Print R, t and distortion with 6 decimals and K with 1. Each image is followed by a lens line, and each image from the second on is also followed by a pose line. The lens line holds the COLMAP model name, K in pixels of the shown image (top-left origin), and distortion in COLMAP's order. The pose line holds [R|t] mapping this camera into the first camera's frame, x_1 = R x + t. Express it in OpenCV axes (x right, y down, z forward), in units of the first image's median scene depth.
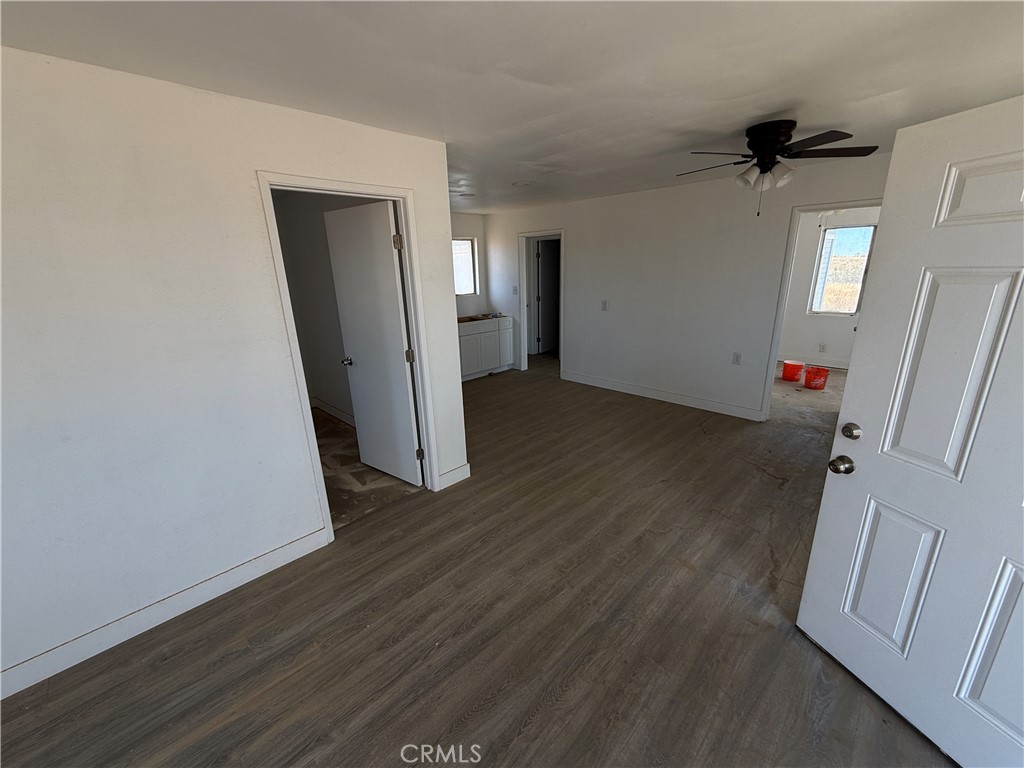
lens RADIAL K [[408.3, 0, 511.7], [0, 408.3, 382.8], [0, 0, 1]] dist [0.000033, -0.000273]
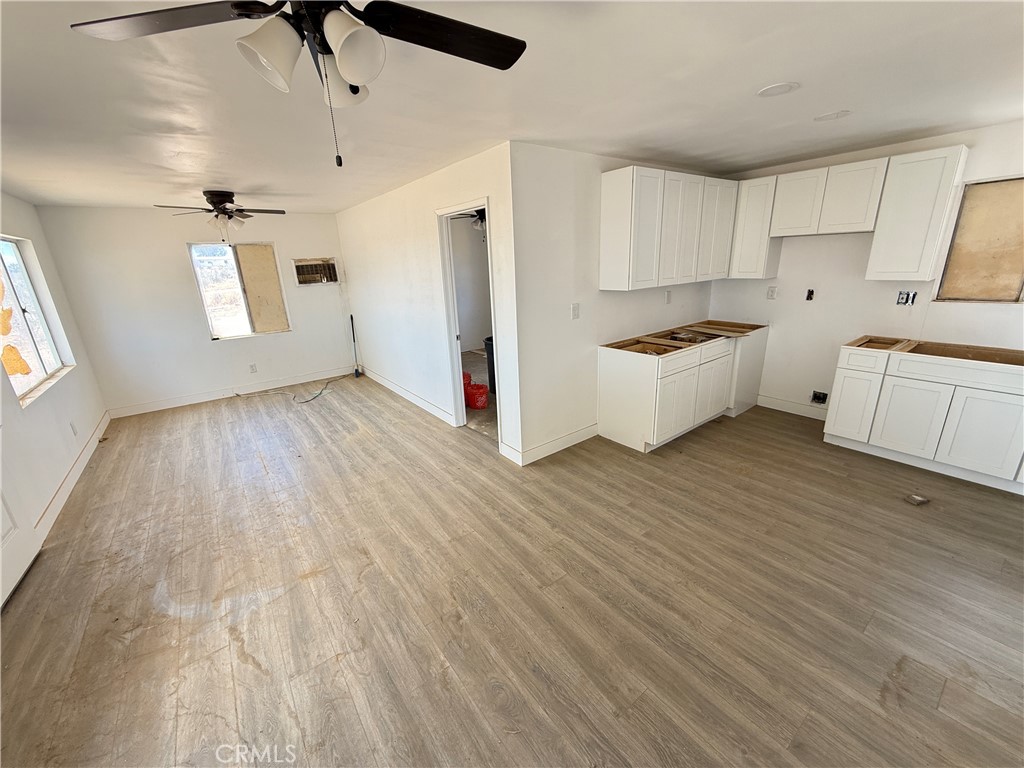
lens RADIAL K [[408.3, 0, 507.9], [0, 408.3, 386.8], [0, 0, 1]] dist [0.000033, -0.000273]
pose [[-0.145373, 0.326477, -0.933959, 1.041008], [-0.228941, 0.907266, 0.352781, -0.400728], [0.962524, 0.265107, -0.057148, 1.270629]]
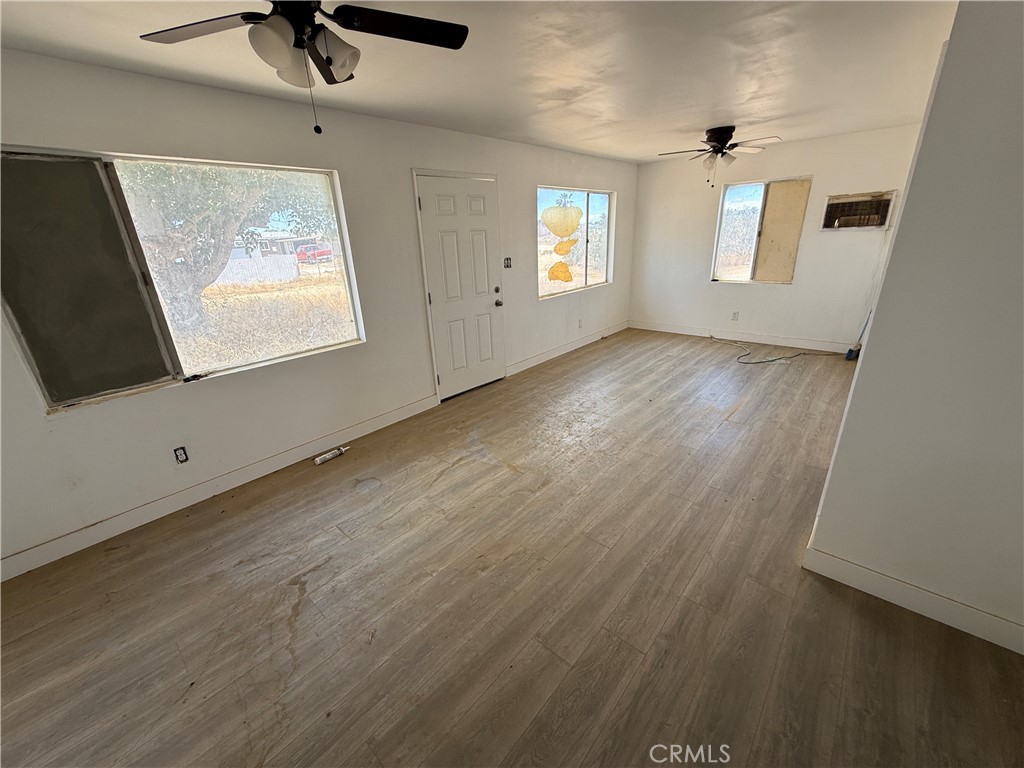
lens RADIAL K [[408.3, 0, 506.9], [0, 408.3, 386.3], [0, 0, 1]] dist [0.000033, -0.000273]
pose [[-0.996336, 0.083616, -0.017994, 0.405037], [0.056415, 0.800587, 0.596555, -0.459536], [0.064288, 0.593354, -0.802370, 1.684979]]
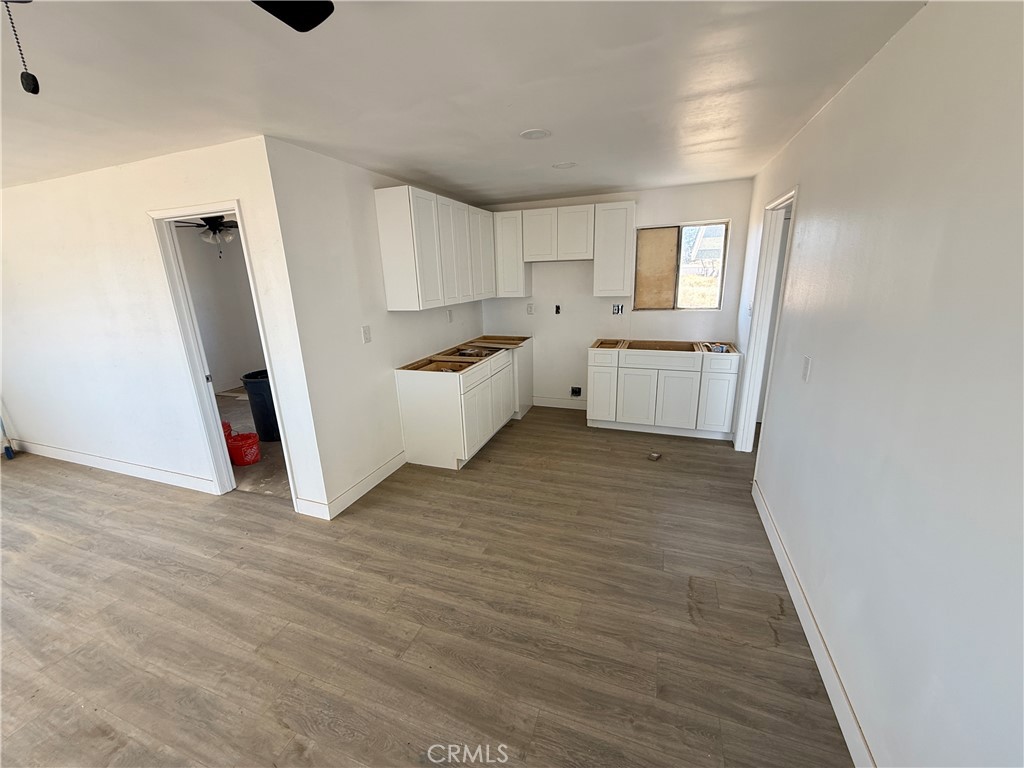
lens RADIAL K [[408.3, 0, 509.5], [0, 408.3, 386.5], [0, 0, 1]] dist [0.000033, -0.000273]
pose [[0.414082, 0.256033, -0.873489, 0.964046], [-0.232088, 0.957605, 0.170666, -0.362869], [0.880154, 0.132056, 0.455949, 1.180435]]
